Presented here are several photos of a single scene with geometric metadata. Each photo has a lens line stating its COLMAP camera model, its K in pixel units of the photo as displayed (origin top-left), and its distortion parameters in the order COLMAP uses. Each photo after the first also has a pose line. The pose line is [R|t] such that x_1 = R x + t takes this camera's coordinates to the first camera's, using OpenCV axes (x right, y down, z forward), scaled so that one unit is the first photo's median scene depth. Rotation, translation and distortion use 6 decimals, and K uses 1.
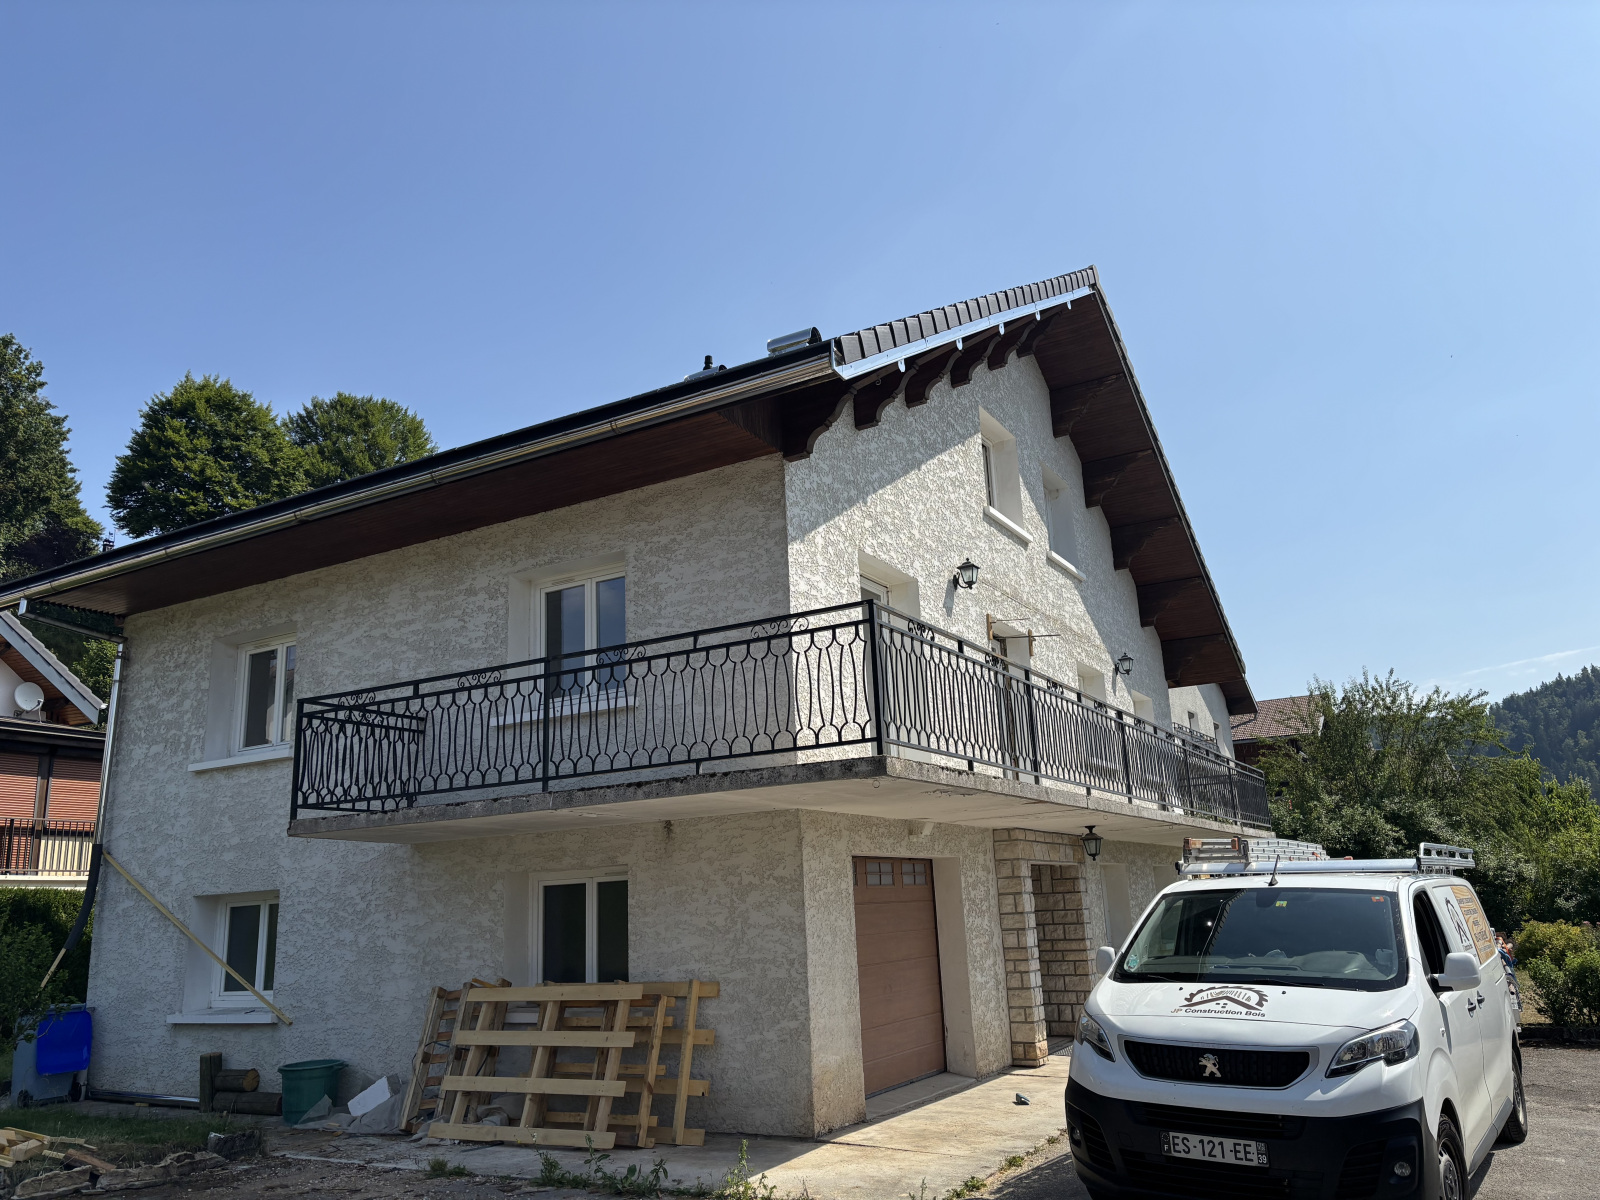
lens RADIAL K [[1221.9, 0, 769.5], [0, 1221.9, 602.1], [0, 0, 1]] dist [0.135215, -0.051804]
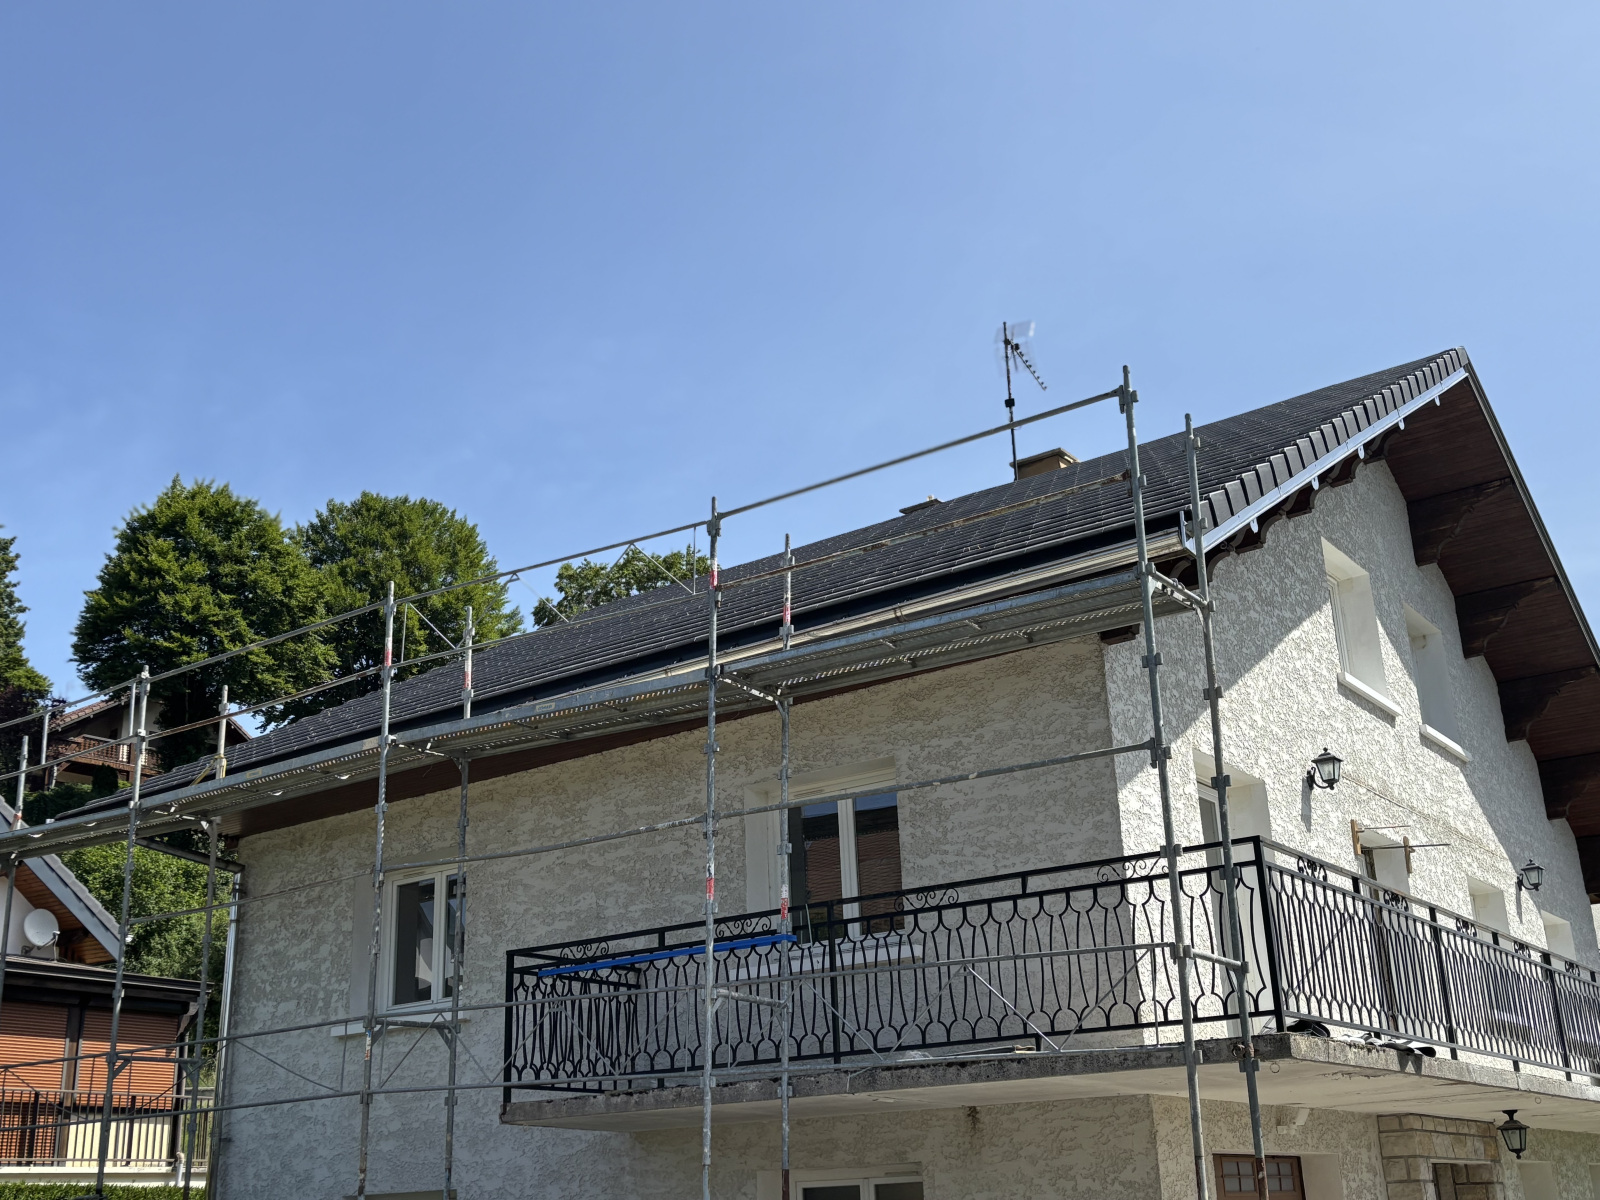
lens RADIAL K [[1755.3, 0, 796.6], [0, 1755.3, 656.1], [0, 0, 1]] dist [0.267697, -0.628780]
pose [[0.996331, -0.023687, -0.082245, -0.074482], [0.018772, 0.998020, -0.060027, -0.034433], [0.083504, 0.058263, 0.994803, -0.129941]]
